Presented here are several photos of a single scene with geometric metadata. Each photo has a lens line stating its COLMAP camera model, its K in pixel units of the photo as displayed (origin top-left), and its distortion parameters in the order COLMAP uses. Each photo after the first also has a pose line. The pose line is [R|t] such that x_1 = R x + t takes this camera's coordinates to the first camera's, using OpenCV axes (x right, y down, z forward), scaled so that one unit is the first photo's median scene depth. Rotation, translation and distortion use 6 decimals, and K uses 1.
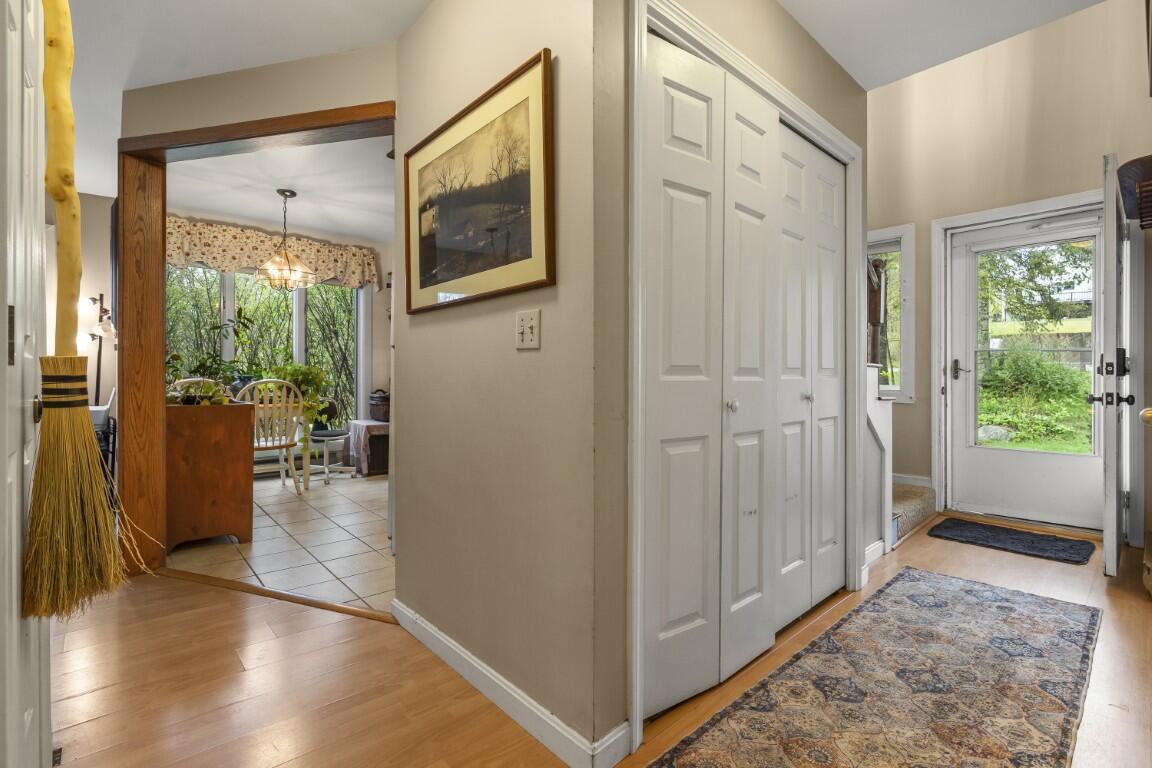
lens RADIAL K [[527.5, 0, 573.1], [0, 527.5, 379.2], [0, 0, 1]] dist [0.001161, -0.001192]
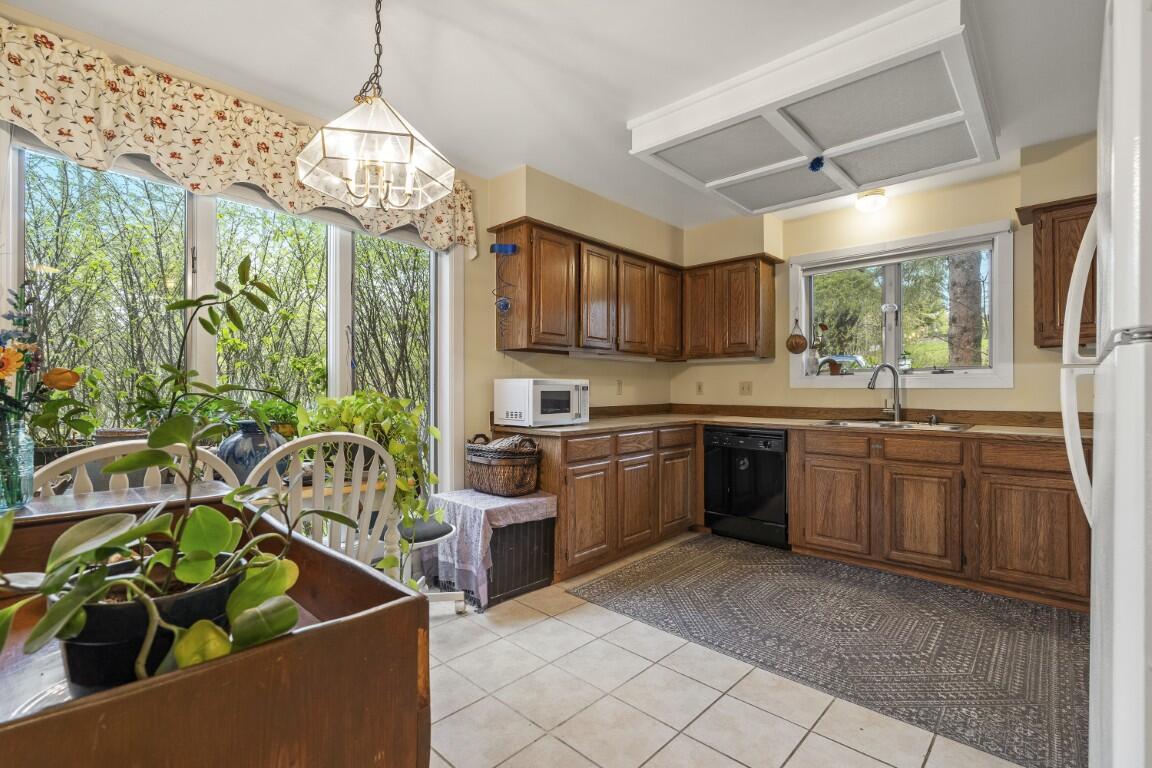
lens RADIAL K [[527.5, 0, 571.9], [0, 527.5, 392.5], [0, 0, 1]] dist [0.001161, -0.001192]
pose [[0.996667, -0.008398, 0.081149, -0.378966], [0.009305, 0.999898, -0.010811, -0.020987], [-0.081050, 0.011530, 0.996643, 0.524896]]
